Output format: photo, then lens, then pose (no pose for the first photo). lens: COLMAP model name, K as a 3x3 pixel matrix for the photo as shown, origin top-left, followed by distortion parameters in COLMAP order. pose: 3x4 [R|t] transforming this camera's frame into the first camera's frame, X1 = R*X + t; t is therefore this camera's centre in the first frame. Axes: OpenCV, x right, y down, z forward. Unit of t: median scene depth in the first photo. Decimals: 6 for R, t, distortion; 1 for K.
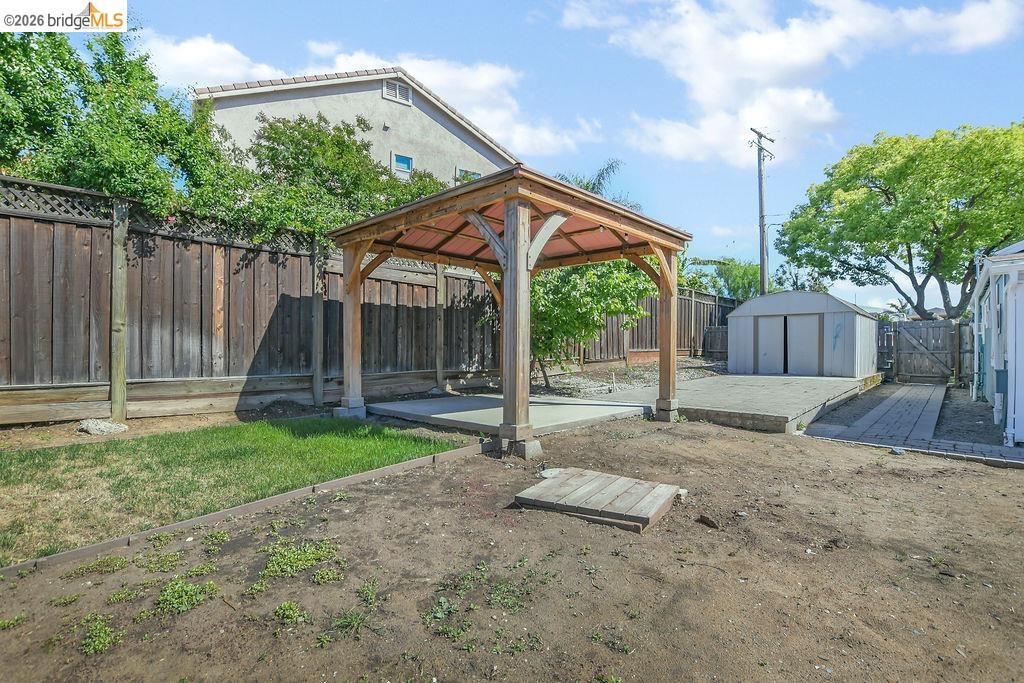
lens RADIAL K [[483.2, 0, 509.6], [0, 483.2, 349.3], [0, 0, 1]] dist [-0.024935, 0.000299]
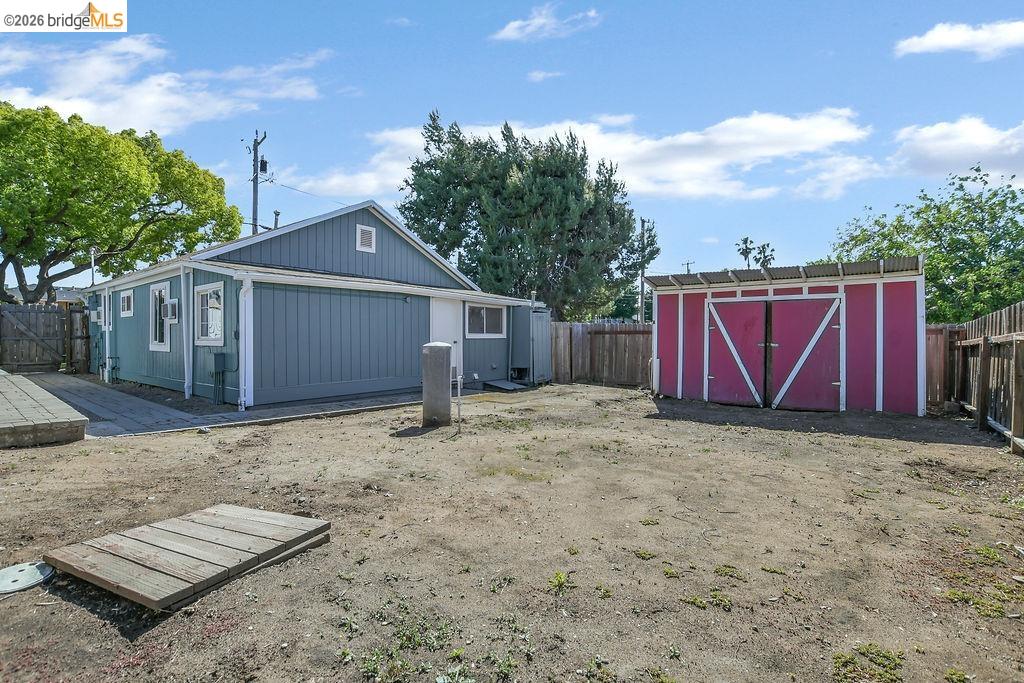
lens RADIAL K [[483.2, 0, 509.6], [0, 483.2, 349.3], [0, 0, 1]] dist [-0.024935, 0.000299]
pose [[-0.078829, -0.031588, 0.996388, -0.214066], [-0.002413, 0.999501, 0.031496, -0.007468], [-0.996885, 0.000079, -0.078866, 0.226844]]
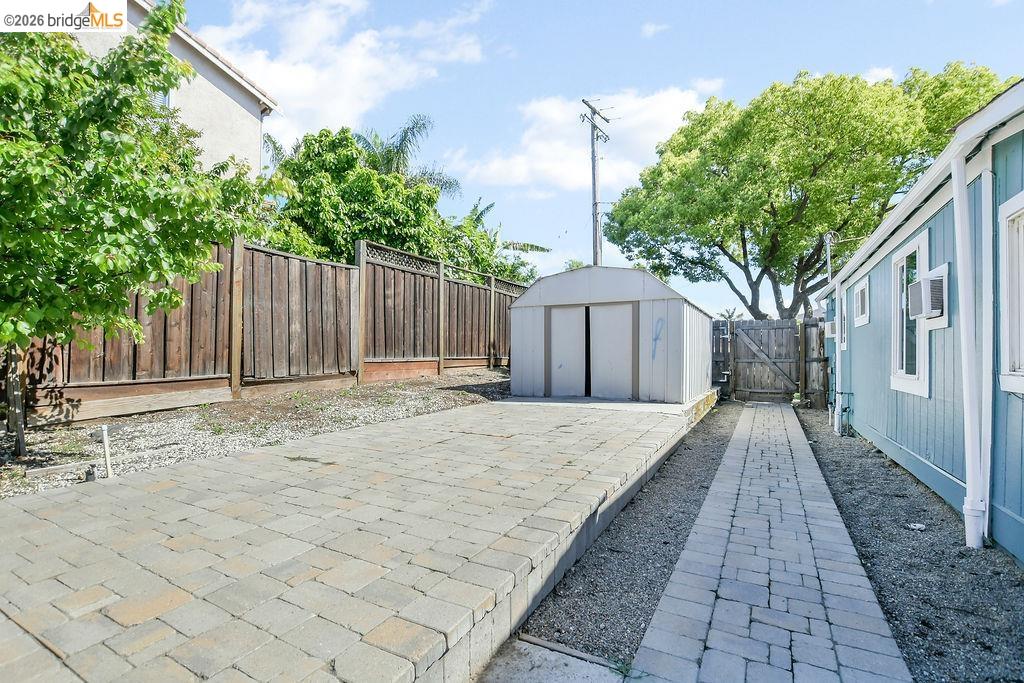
lens RADIAL K [[483.2, 0, 509.6], [0, 483.2, 349.3], [0, 0, 1]] dist [-0.024935, 0.000299]
pose [[0.965509, 0.001803, 0.260364, 0.452654], [0.001093, 0.999939, -0.010975, -0.007410], [-0.260368, 0.010881, 0.965448, 0.595630]]
